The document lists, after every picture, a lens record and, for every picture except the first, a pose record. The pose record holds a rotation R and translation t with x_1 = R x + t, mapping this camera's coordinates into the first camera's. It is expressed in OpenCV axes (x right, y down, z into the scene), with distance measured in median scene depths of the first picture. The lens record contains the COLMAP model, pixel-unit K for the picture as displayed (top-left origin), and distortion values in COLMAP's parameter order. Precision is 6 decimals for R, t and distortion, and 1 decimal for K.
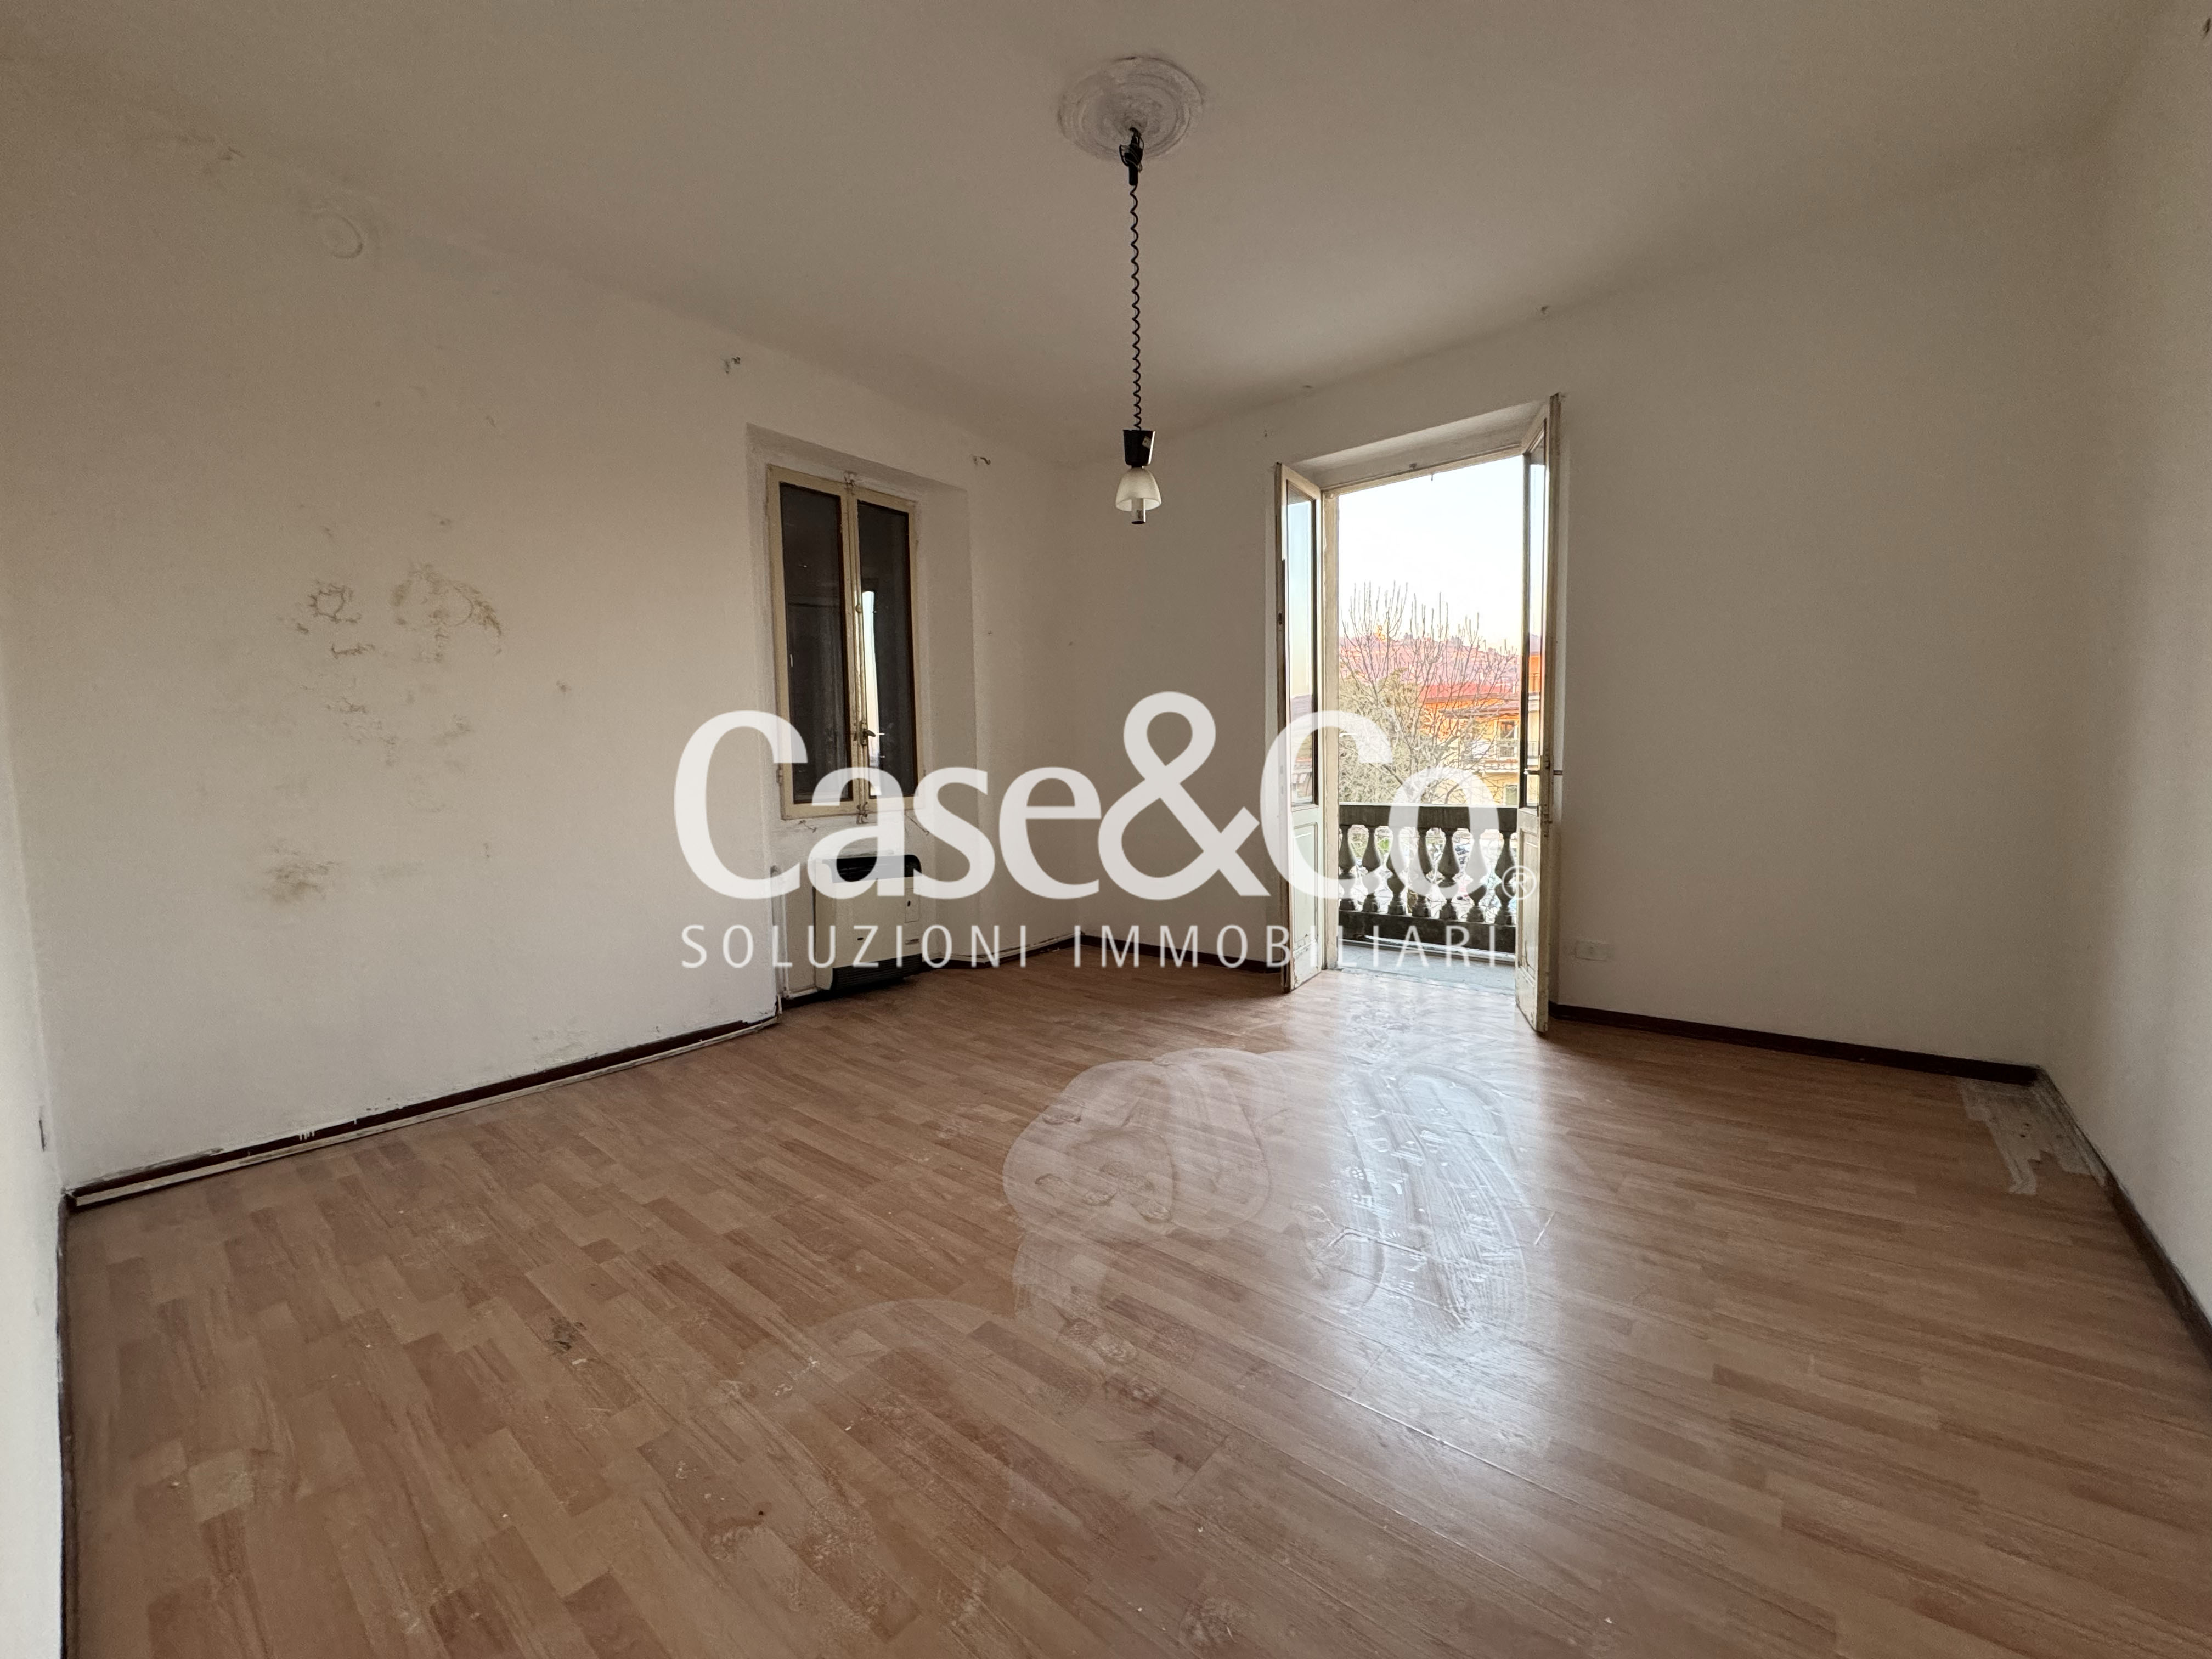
lens RADIAL K [[877.6, 0, 1107.4], [0, 877.6, 842.1], [0, 0, 1]] dist [-0.002826, -0.000017]
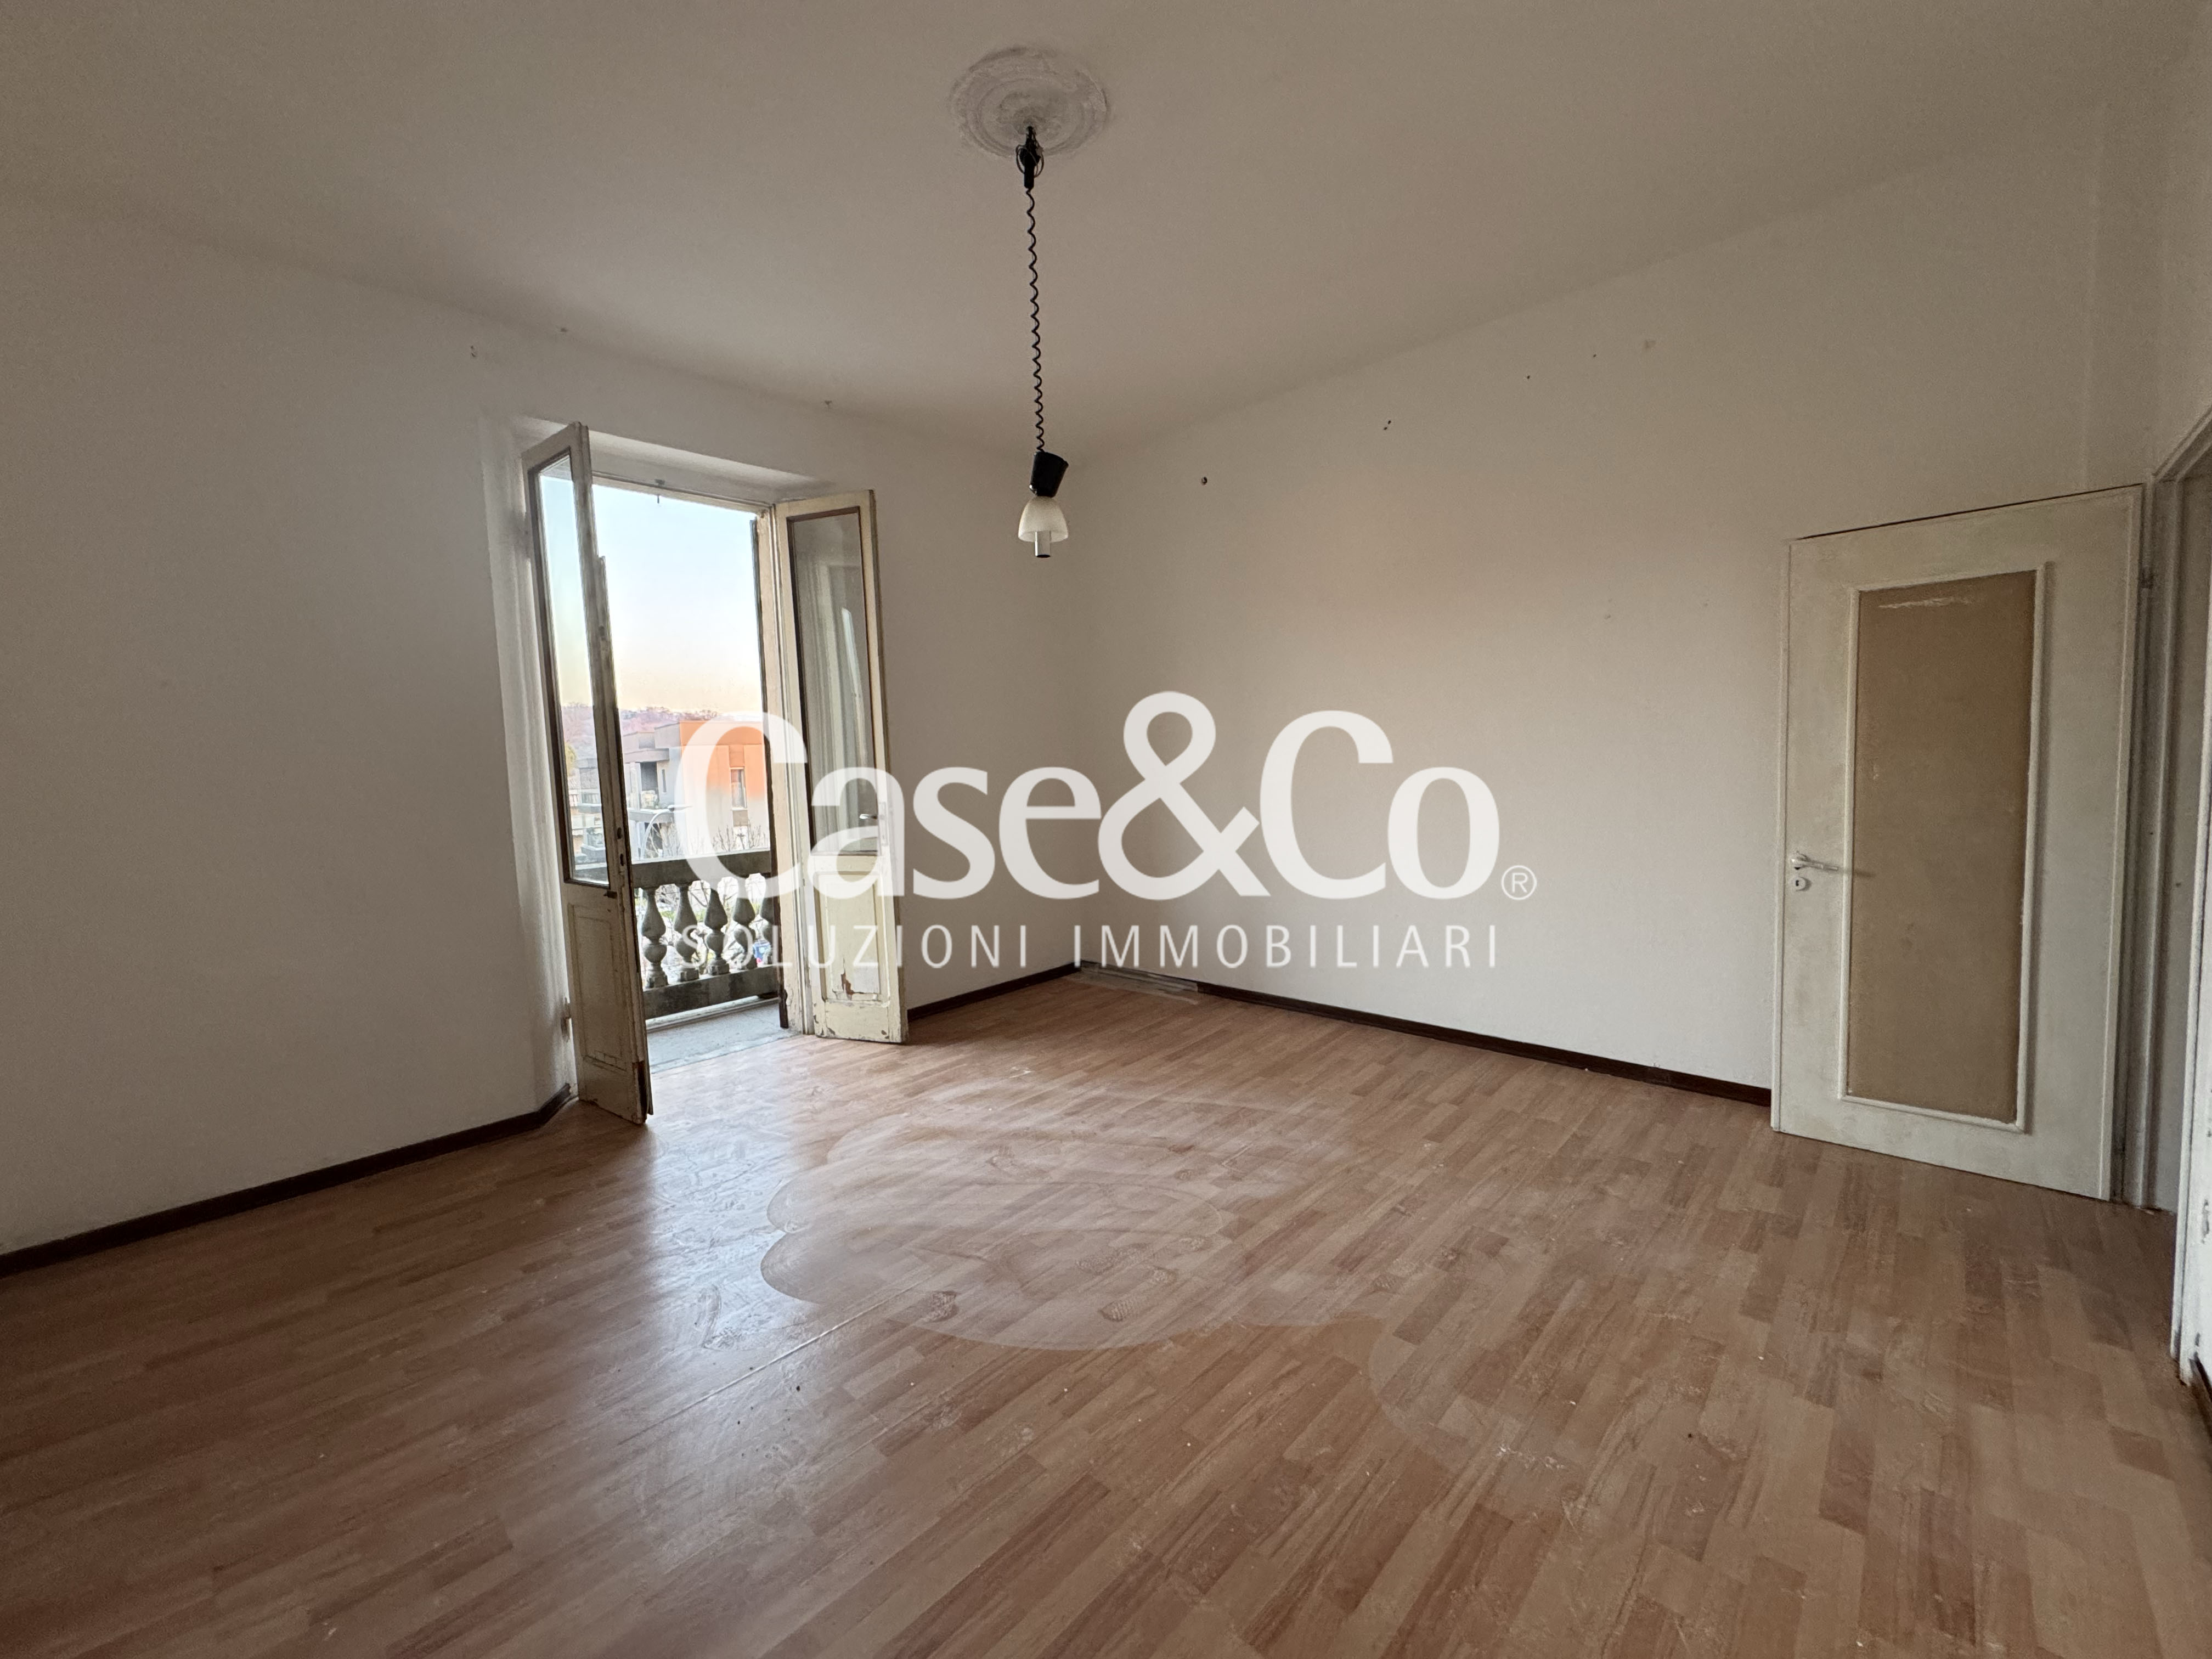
lens RADIAL K [[877.6, 0, 1123.5], [0, 877.6, 814.1], [0, 0, 1]] dist [-0.002826, -0.000017]
pose [[0.062708, -0.043449, 0.997086, -0.962395], [0.125685, 0.991442, 0.035299, -0.126504], [-0.990086, 0.123106, 0.067632, 0.953872]]
